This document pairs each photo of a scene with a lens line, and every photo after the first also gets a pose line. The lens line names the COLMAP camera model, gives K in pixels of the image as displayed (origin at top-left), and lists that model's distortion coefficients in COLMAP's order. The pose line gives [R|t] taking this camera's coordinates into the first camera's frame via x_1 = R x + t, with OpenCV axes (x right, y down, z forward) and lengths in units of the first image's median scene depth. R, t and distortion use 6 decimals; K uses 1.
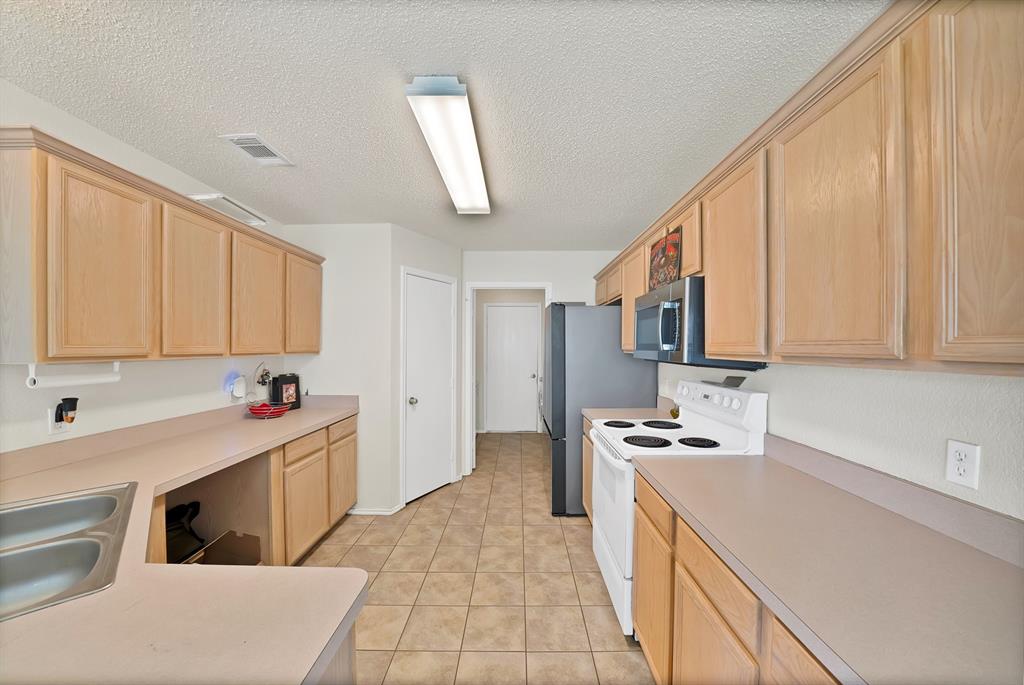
lens RADIAL K [[368.5, 0, 520.8], [0, 368.5, 350.0], [0, 0, 1]] dist [-0.020392, 0.000181]
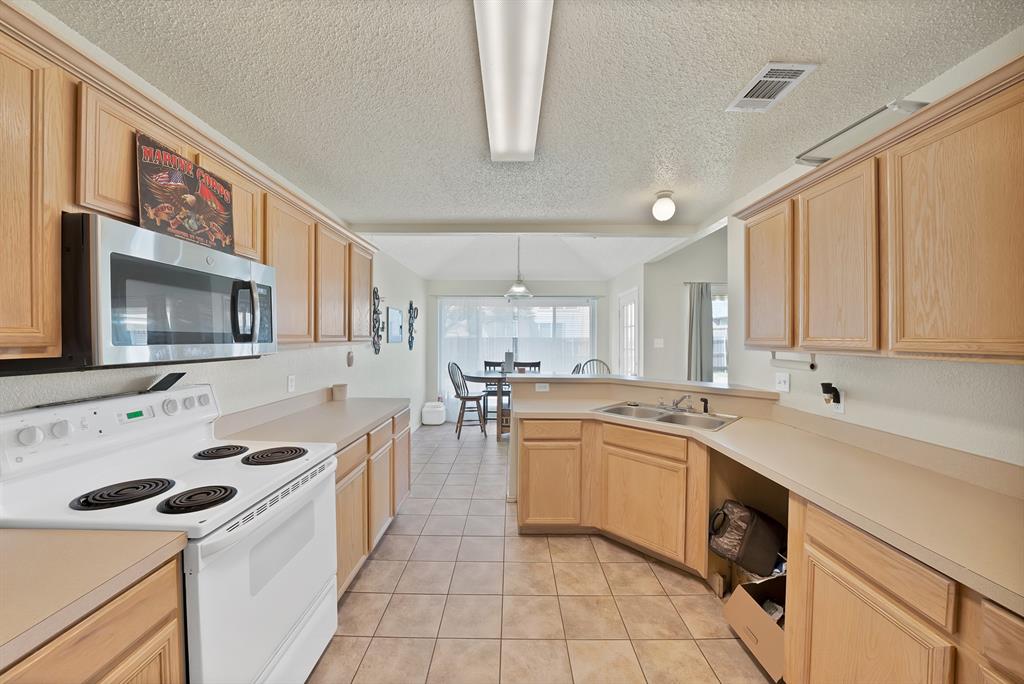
lens RADIAL K [[368.9, 0, 512.0], [0, 368.9, 342.0], [0, 0, 1]] dist [-0.021913, 0.000022]
pose [[-0.999977, -0.003925, 0.005453, -0.163418], [-0.003829, 0.999839, 0.017548, -0.014990], [-0.005521, 0.017527, -0.999831, 1.652536]]
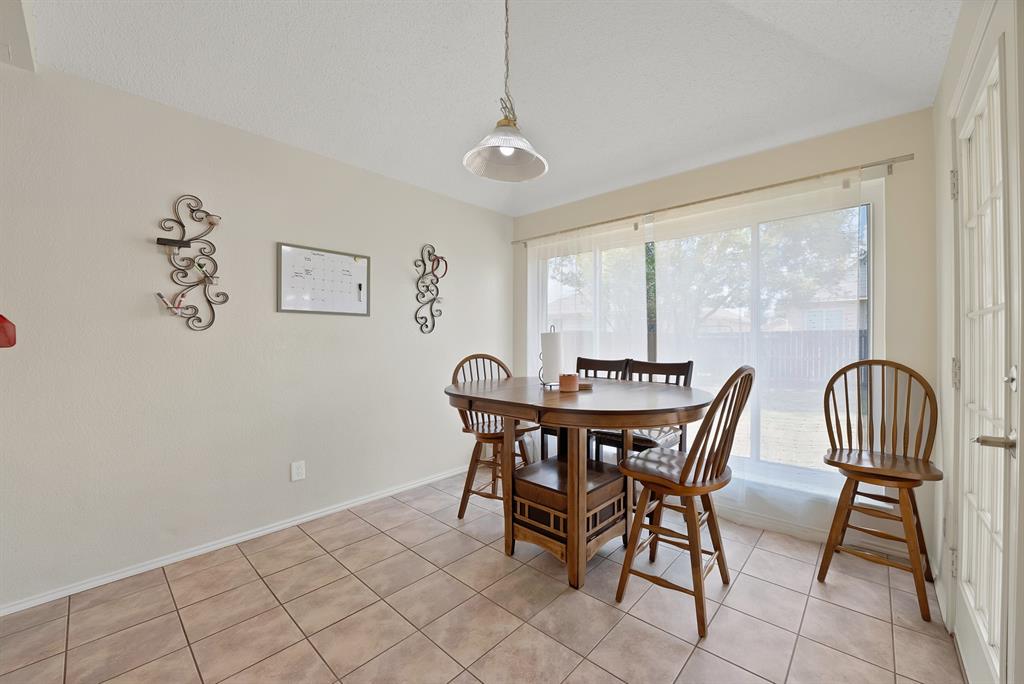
lens RADIAL K [[391.1, 0, 572.7], [0, 391.1, 342.5], [0, 0, 1]] dist [-0.024665, -0.000063]
pose [[-0.790001, -0.003339, 0.613097, -0.844940], [0.005295, 0.999911, 0.012269, 0.114965], [-0.613083, 0.012939, -0.789913, -0.117837]]
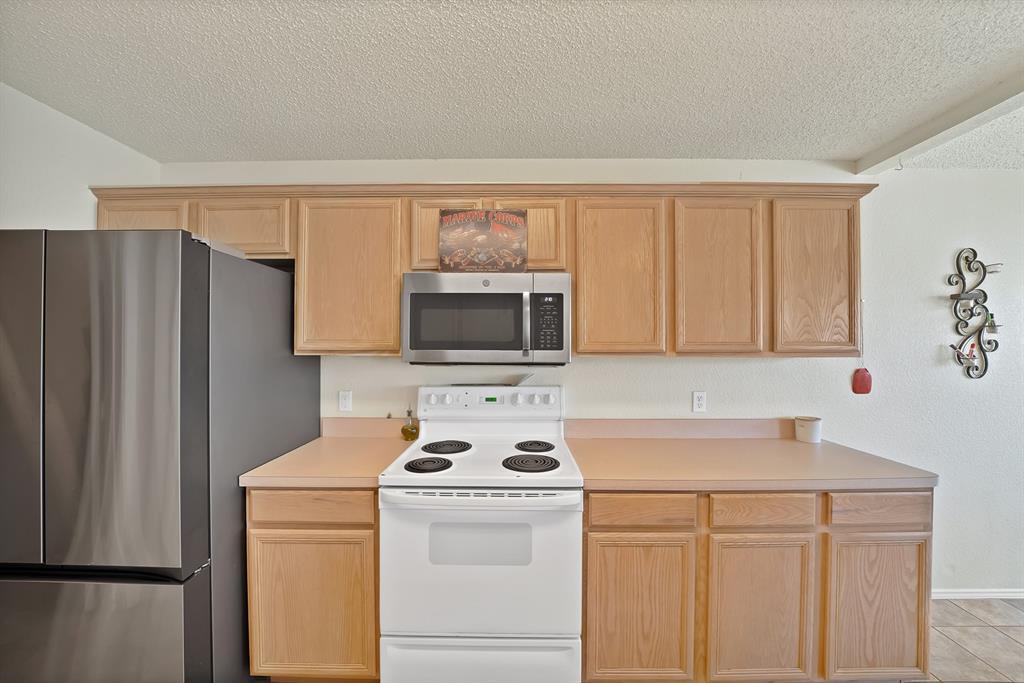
lens RADIAL K [[371.2, 0, 511.2], [0, 371.2, 344.8], [0, 0, 1]] dist [-0.020000, 0.000430]
pose [[0.016272, 0.006449, 0.999847, -0.435121], [0.006500, 0.999957, -0.006555, -0.004437], [-0.999846, 0.006606, 0.016230, 0.945578]]
